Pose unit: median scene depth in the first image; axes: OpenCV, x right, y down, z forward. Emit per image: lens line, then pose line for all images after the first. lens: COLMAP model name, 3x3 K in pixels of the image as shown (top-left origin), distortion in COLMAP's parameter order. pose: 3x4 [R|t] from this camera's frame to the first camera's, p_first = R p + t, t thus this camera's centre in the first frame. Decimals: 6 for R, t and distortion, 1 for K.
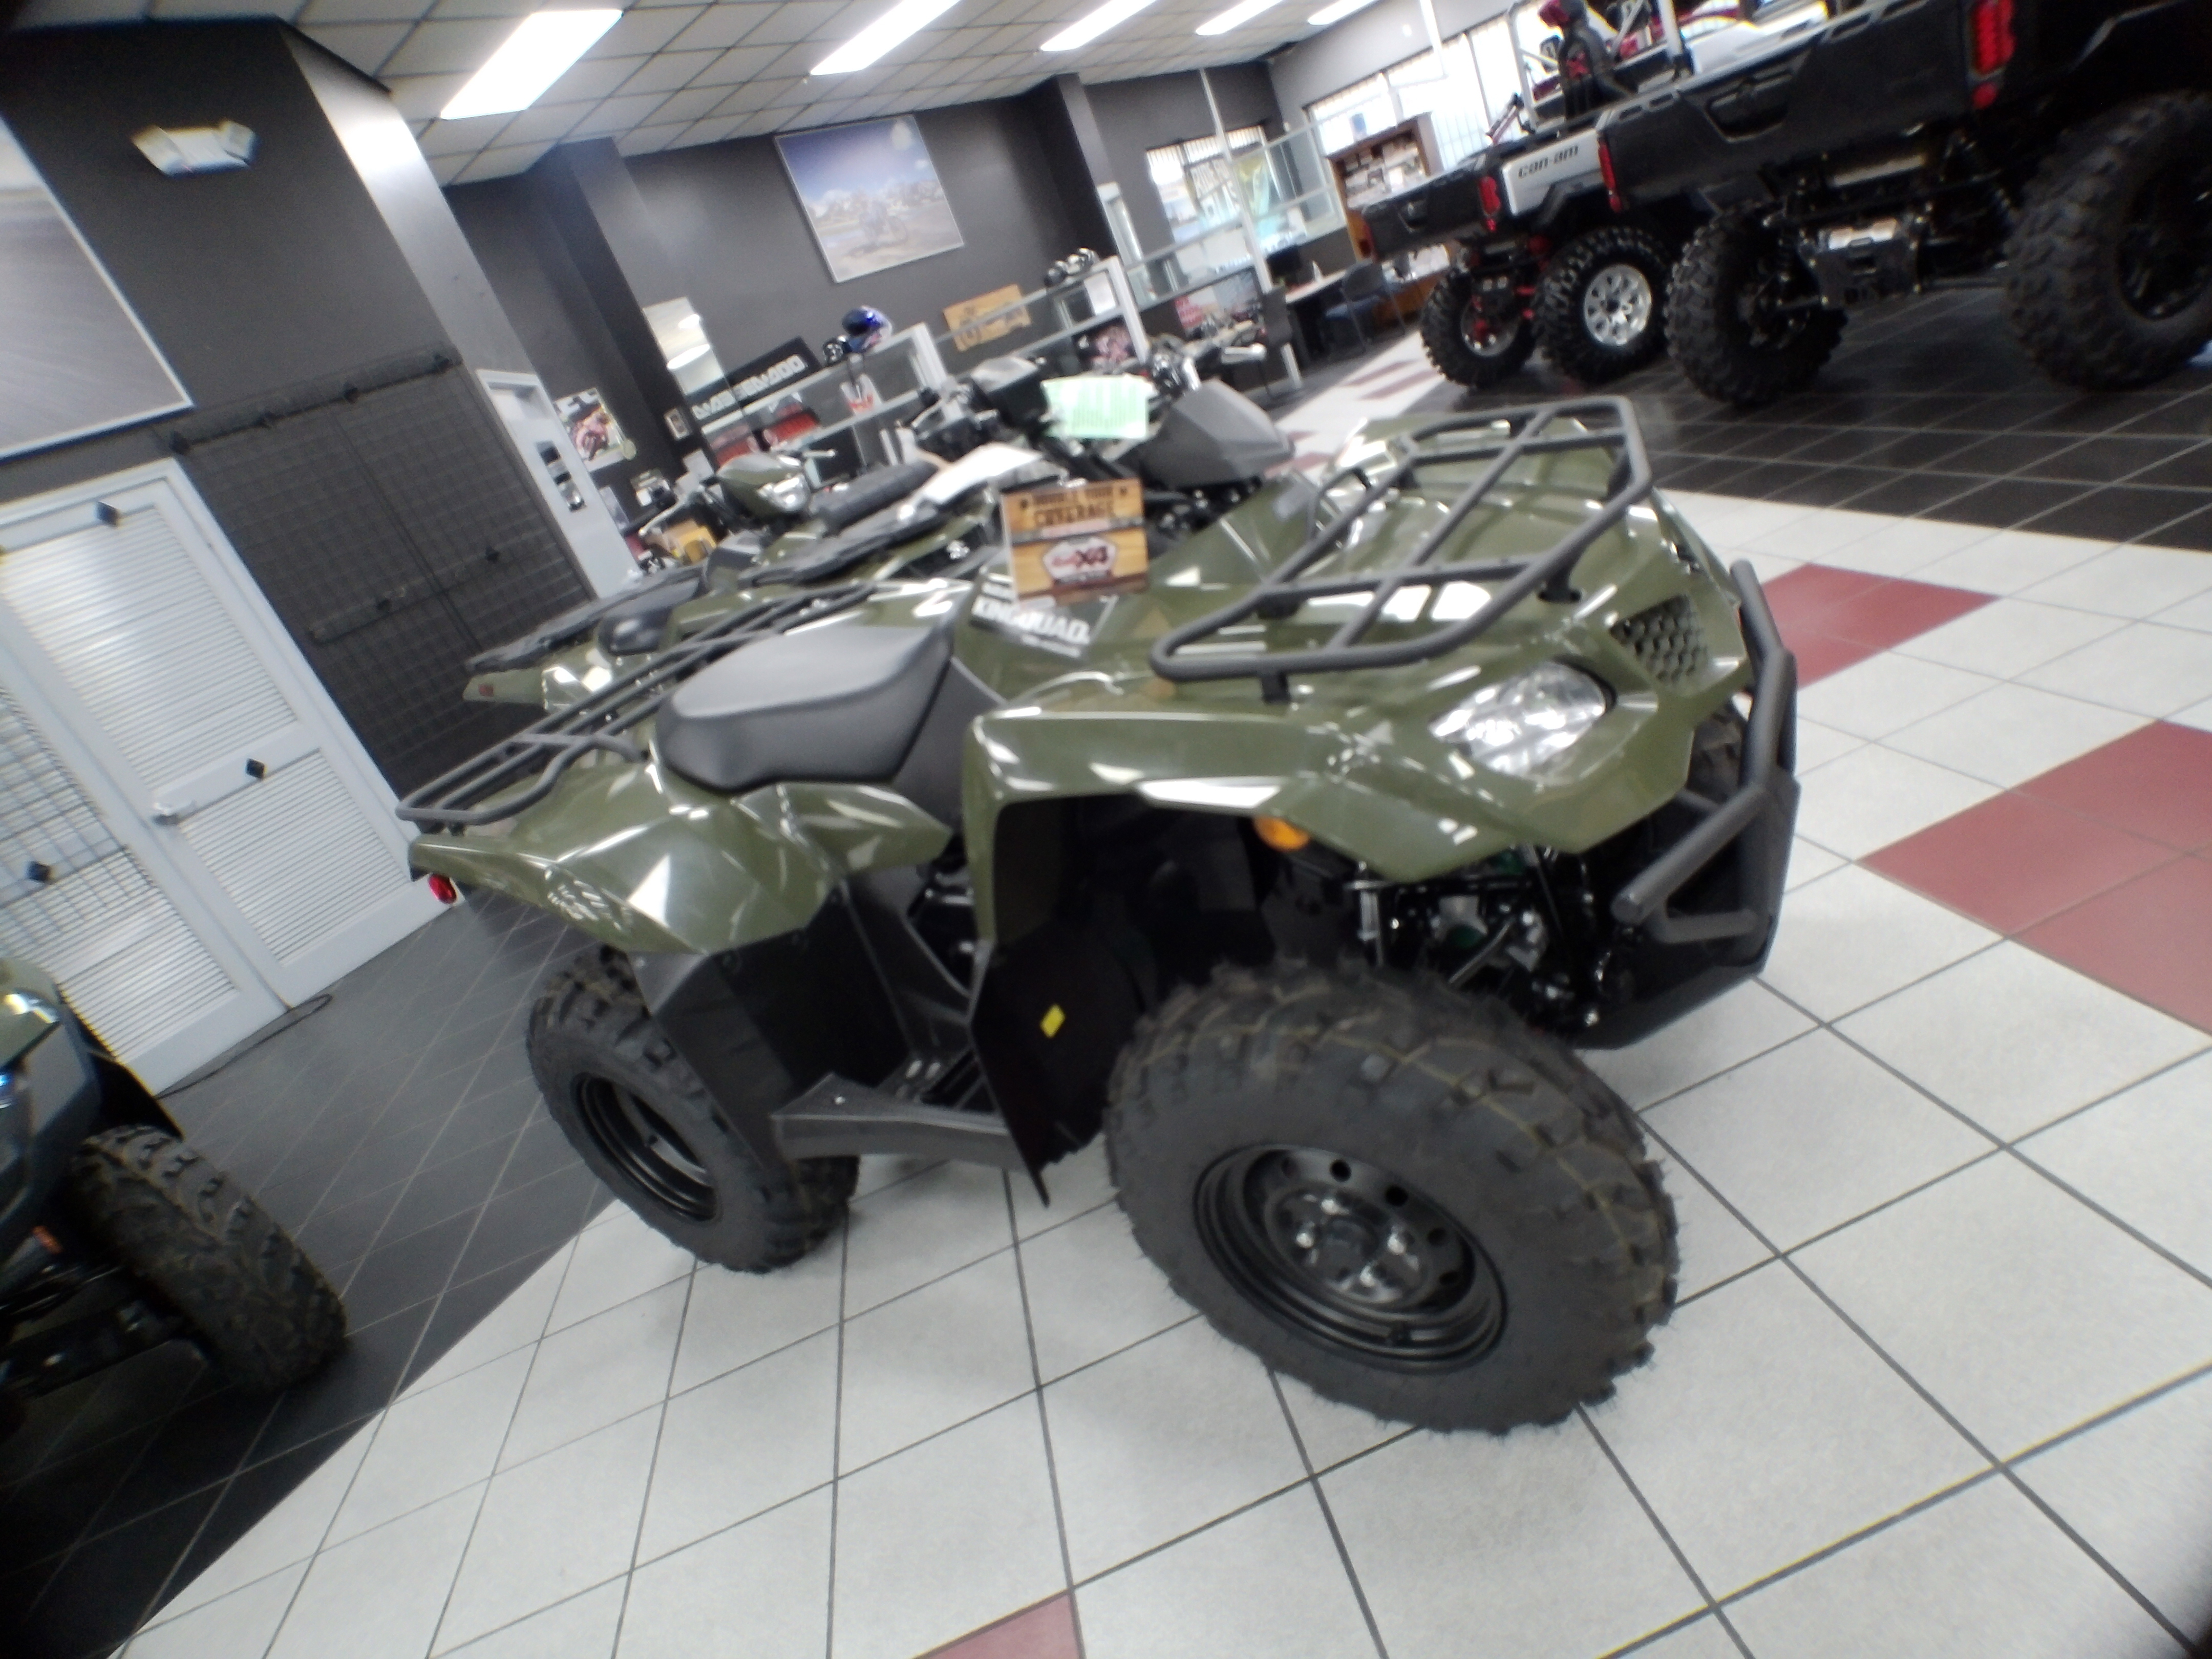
lens RADIAL K [[1196.6, 0, 1110.5], [0, 1196.6, 835.6], [0, 0, 1]] dist [-0.032718, 0.002057]
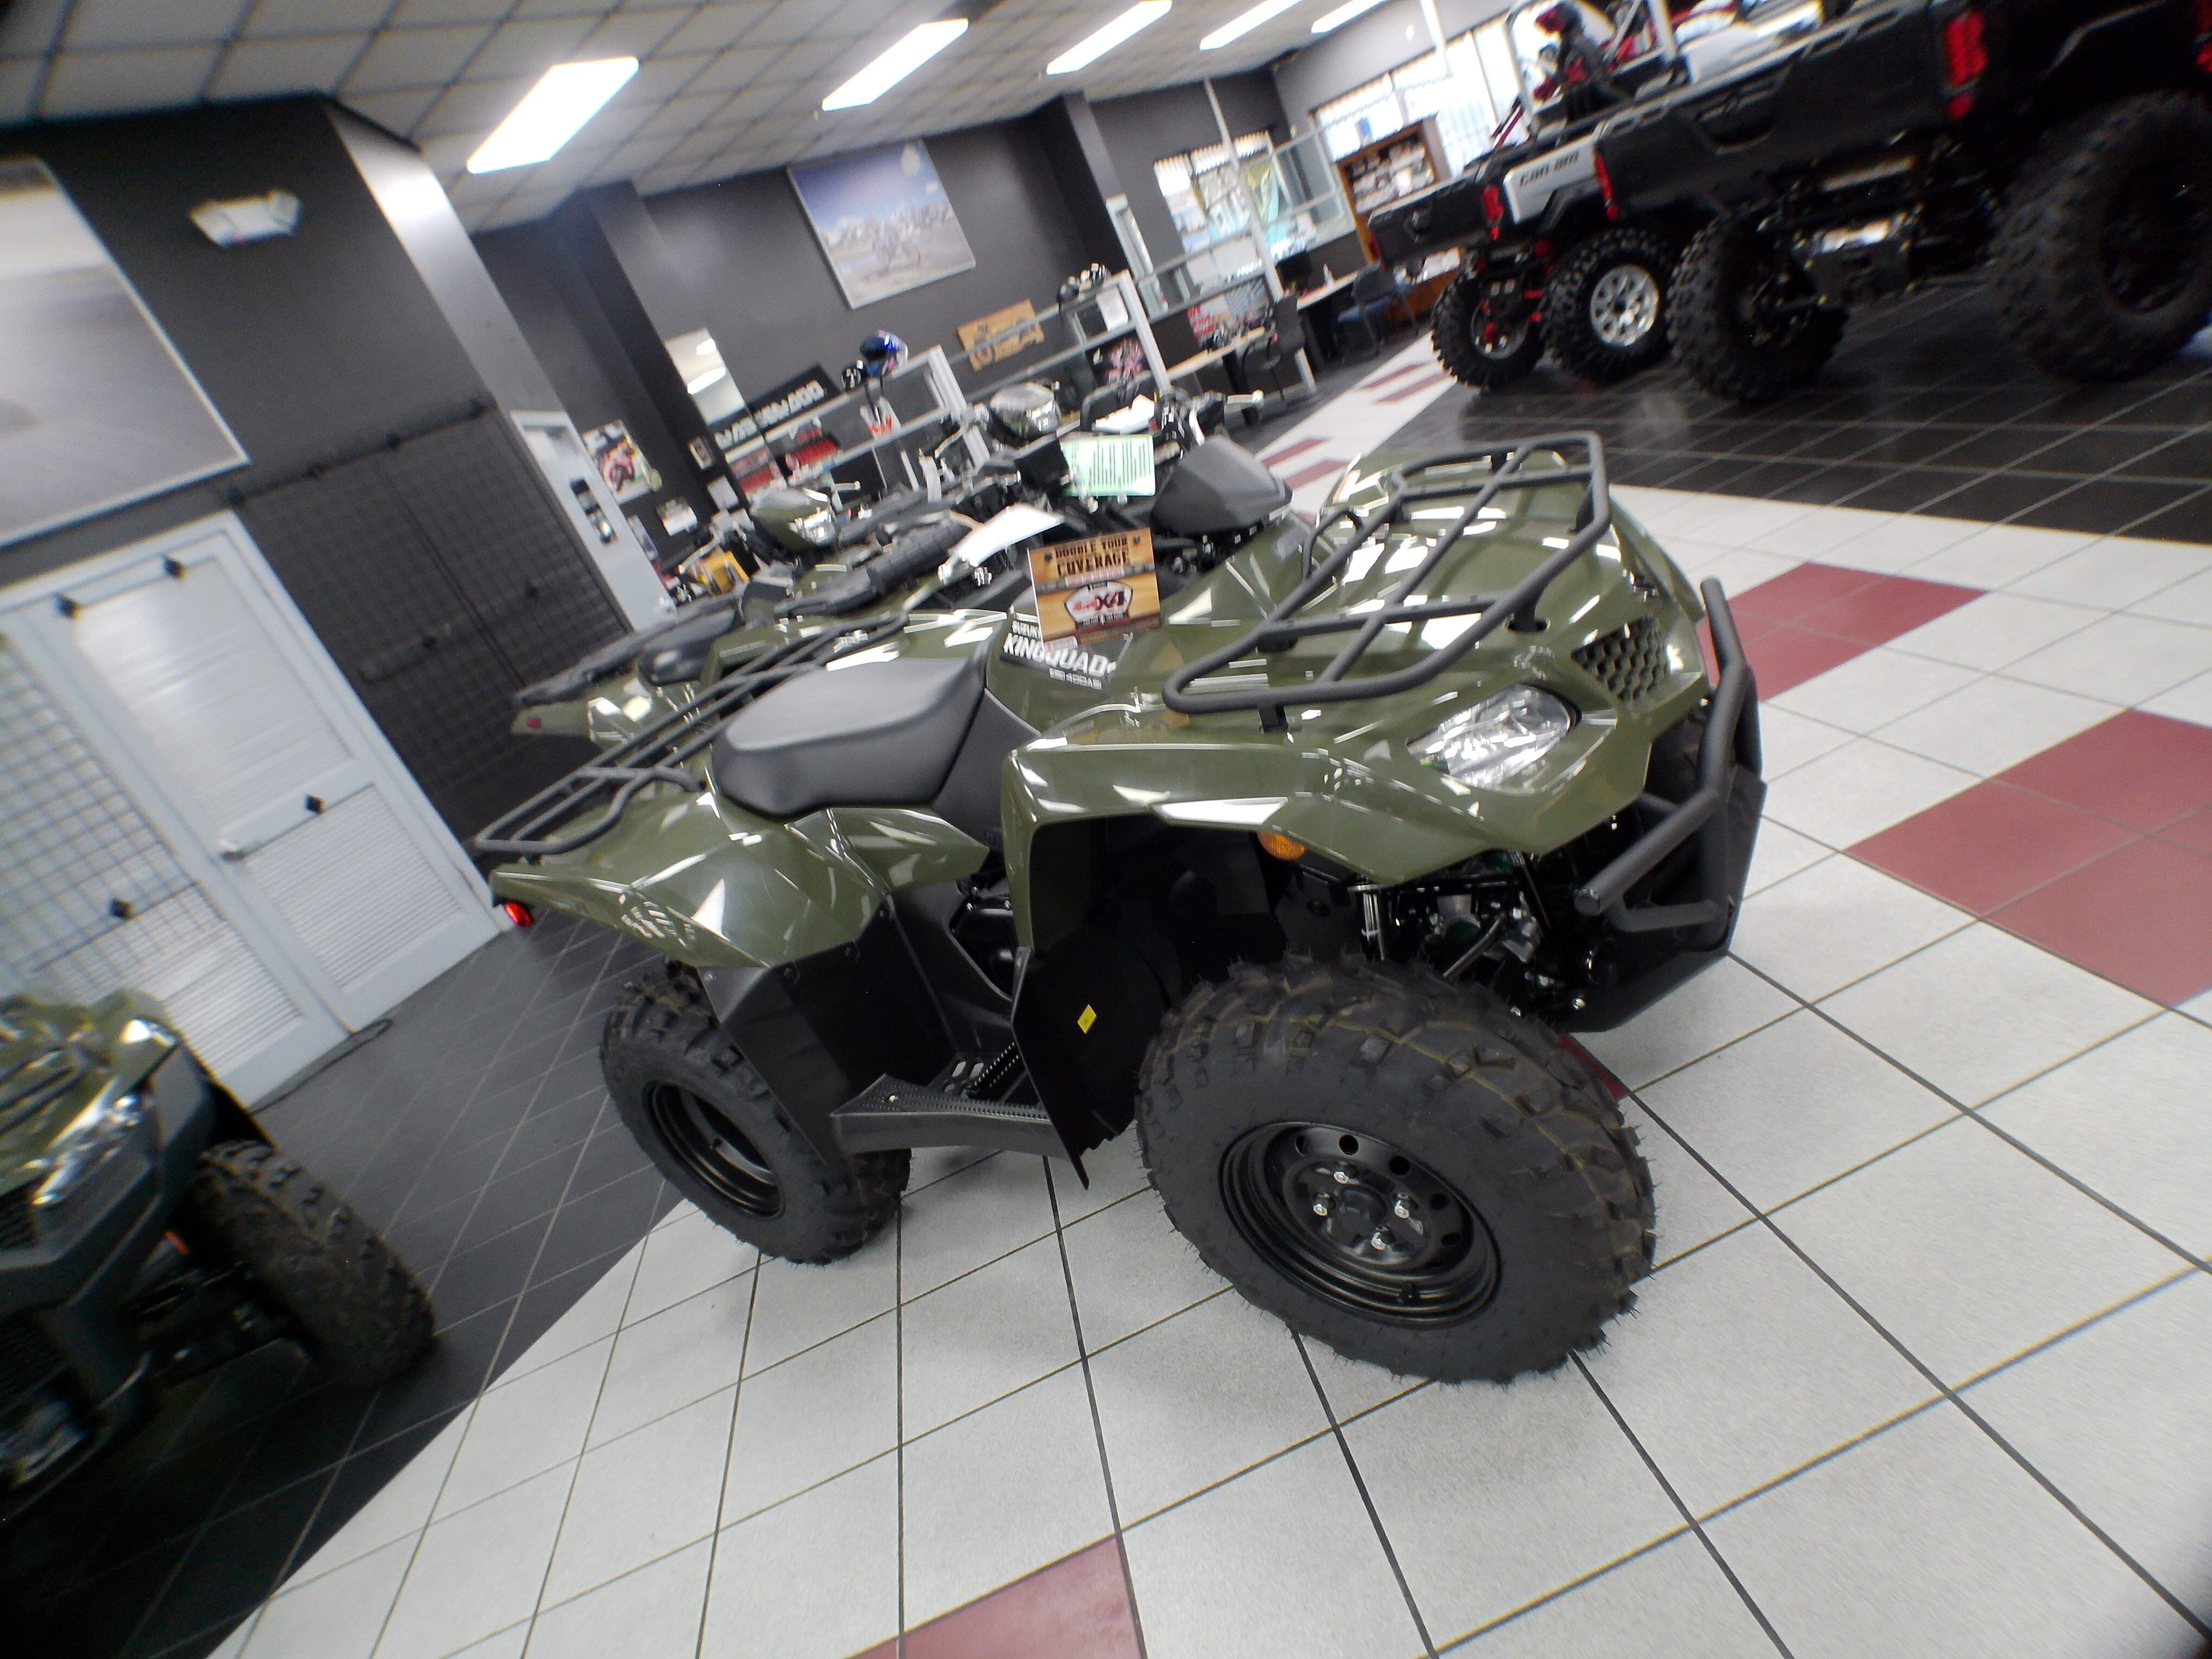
lens RADIAL K [[1218.2, 0, 1095.2], [0, 1218.2, 825.9], [0, 0, 1]] dist [-0.038229, 0.000173]
pose [[0.998938, -0.029237, -0.035617, 0.001951], [0.028682, 0.999460, -0.016006, -0.001994], [0.036066, 0.014967, 0.999237, -0.058604]]
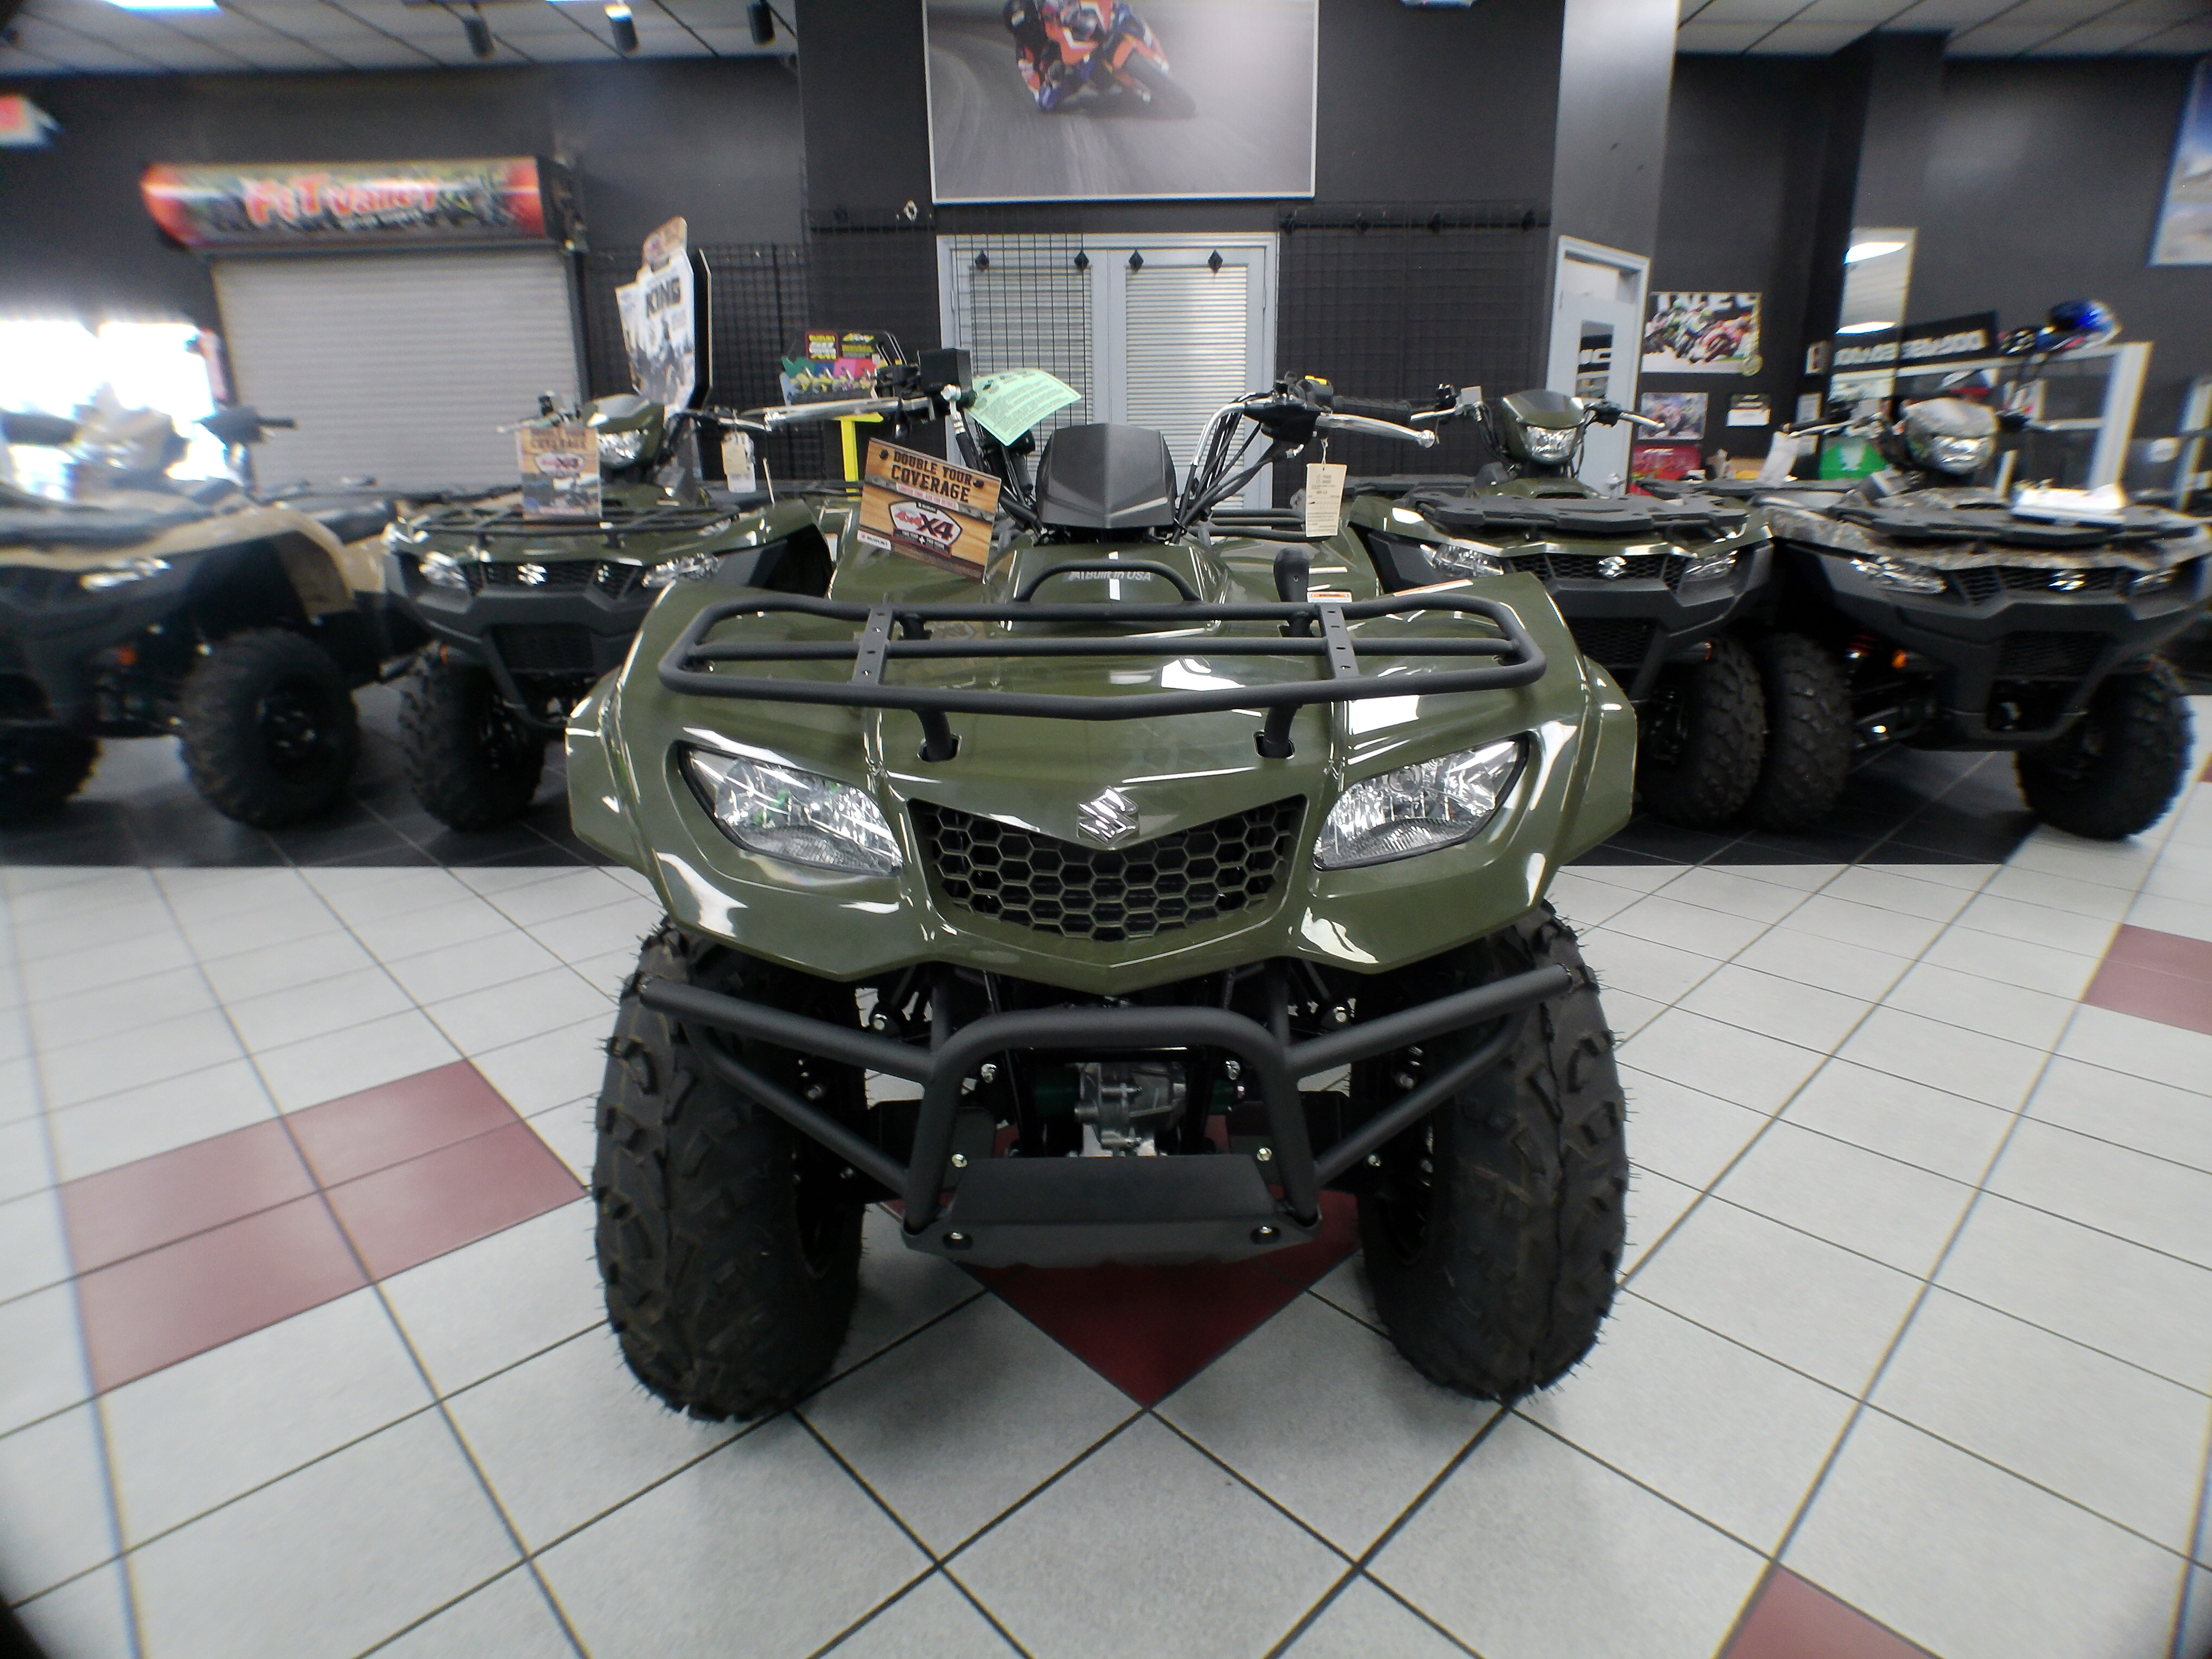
lens RADIAL K [[1191.6, 0, 1106.0], [0, 1191.6, 829.5], [0, 0, 1]] dist [-0.034830, -0.003923]
pose [[0.510198, 0.574503, -0.640035, 0.392908], [-0.508161, 0.801753, 0.314587, -0.186730], [0.693881, 0.164739, 0.700992, 0.174023]]
